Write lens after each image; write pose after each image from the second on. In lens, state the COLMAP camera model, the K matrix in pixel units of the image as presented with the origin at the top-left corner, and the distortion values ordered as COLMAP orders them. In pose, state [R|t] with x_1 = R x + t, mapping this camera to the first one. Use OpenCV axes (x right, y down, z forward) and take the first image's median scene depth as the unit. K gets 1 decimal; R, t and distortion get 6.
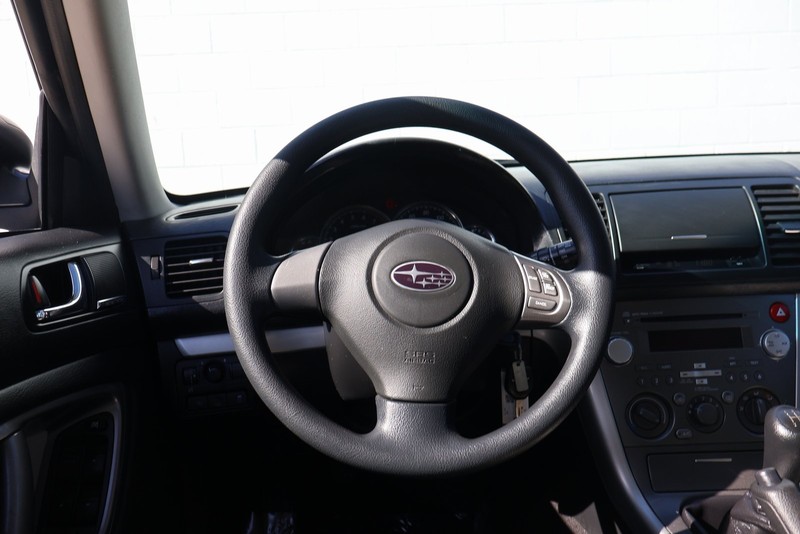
lens RADIAL K [[679.6, 0, 423.0], [0, 679.6, 243.2], [0, 0, 1]] dist [0.000841, 0.006380]
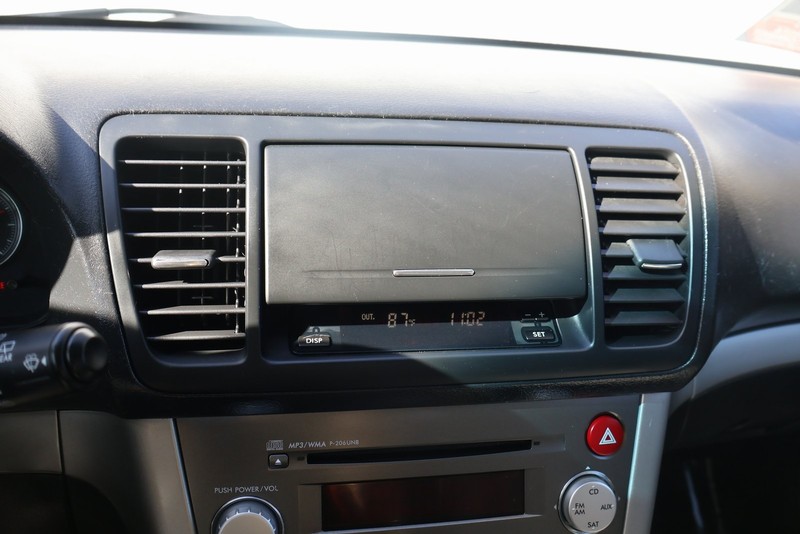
lens RADIAL K [[713.2, 0, 400.8], [0, 713.2, 297.0], [0, 0, 1]] dist [-0.006722, 0.000880]
pose [[0.974184, 0.014913, 0.225263, 0.337855], [-0.071431, 0.966912, 0.244905, -0.122172], [-0.214157, -0.254674, 0.943015, 0.726367]]
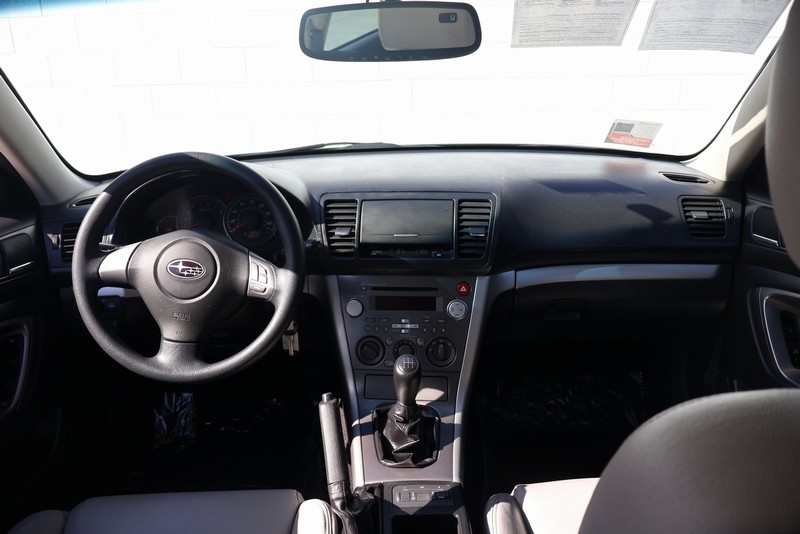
lens RADIAL K [[667.5, 0, 400.0], [0, 667.5, 267.0], [0, 0, 1]] dist [-0.013523, -0.006014]
pose [[0.996577, 0.049103, -0.066514, 0.587692], [-0.035729, 0.981306, 0.189109, -0.264256], [0.074556, -0.186085, 0.979701, -0.528917]]
